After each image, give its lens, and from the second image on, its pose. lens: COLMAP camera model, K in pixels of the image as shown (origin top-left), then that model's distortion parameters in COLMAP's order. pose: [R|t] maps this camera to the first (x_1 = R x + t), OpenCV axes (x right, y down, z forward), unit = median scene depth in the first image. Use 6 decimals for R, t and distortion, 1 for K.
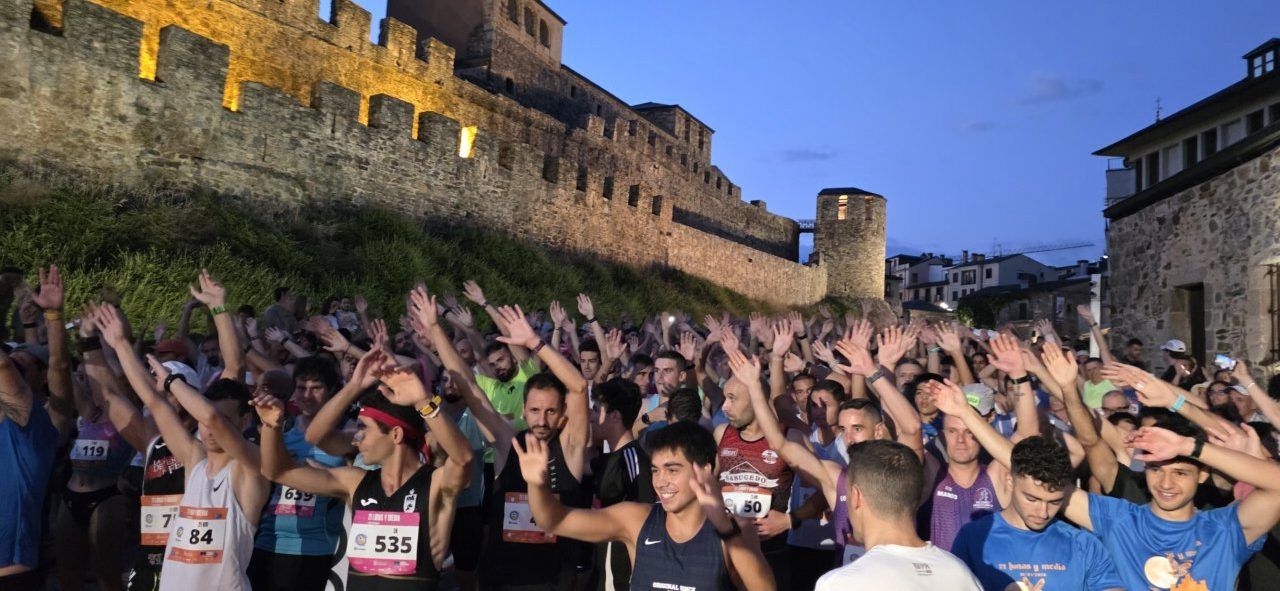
lens RADIAL K [[867.2, 0, 628.5], [0, 867.2, 305.5], [0, 0, 1]] dist [0.055261, -0.053761]
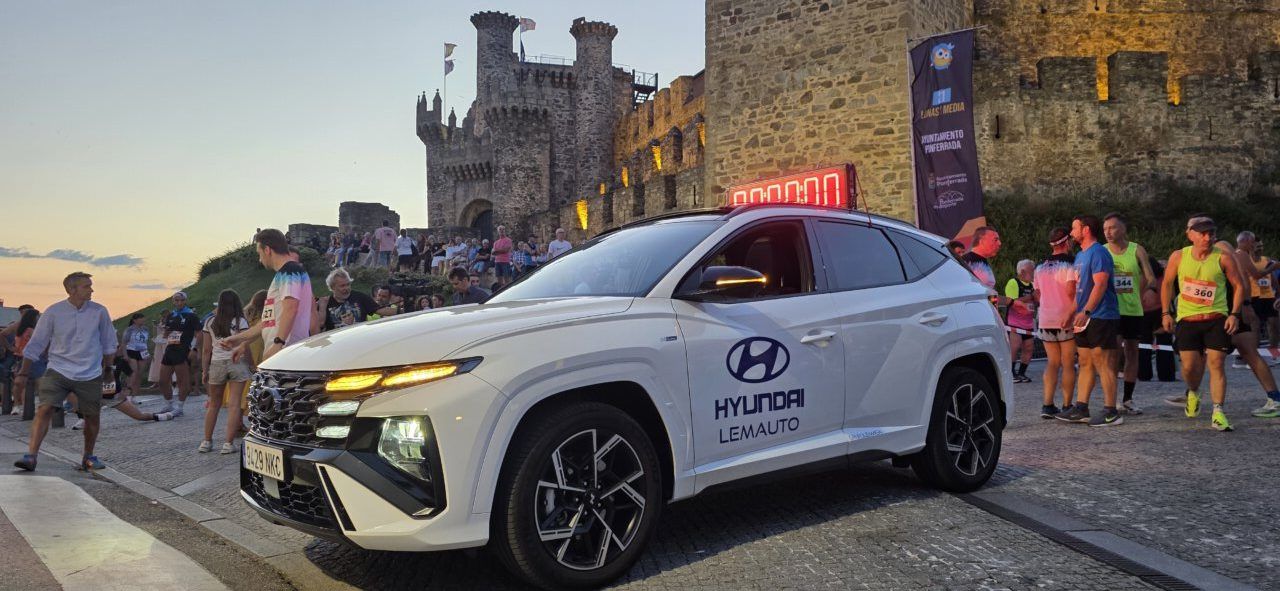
lens RADIAL K [[867.2, 0, 645.9], [0, 867.2, 293.9], [0, 0, 1]] dist [0.055261, -0.053761]
pose [[0.568545, -0.105287, -0.815887, 0.043137], [0.096287, 0.993476, -0.061108, 0.018136], [0.816998, -0.043816, 0.574974, -0.150485]]
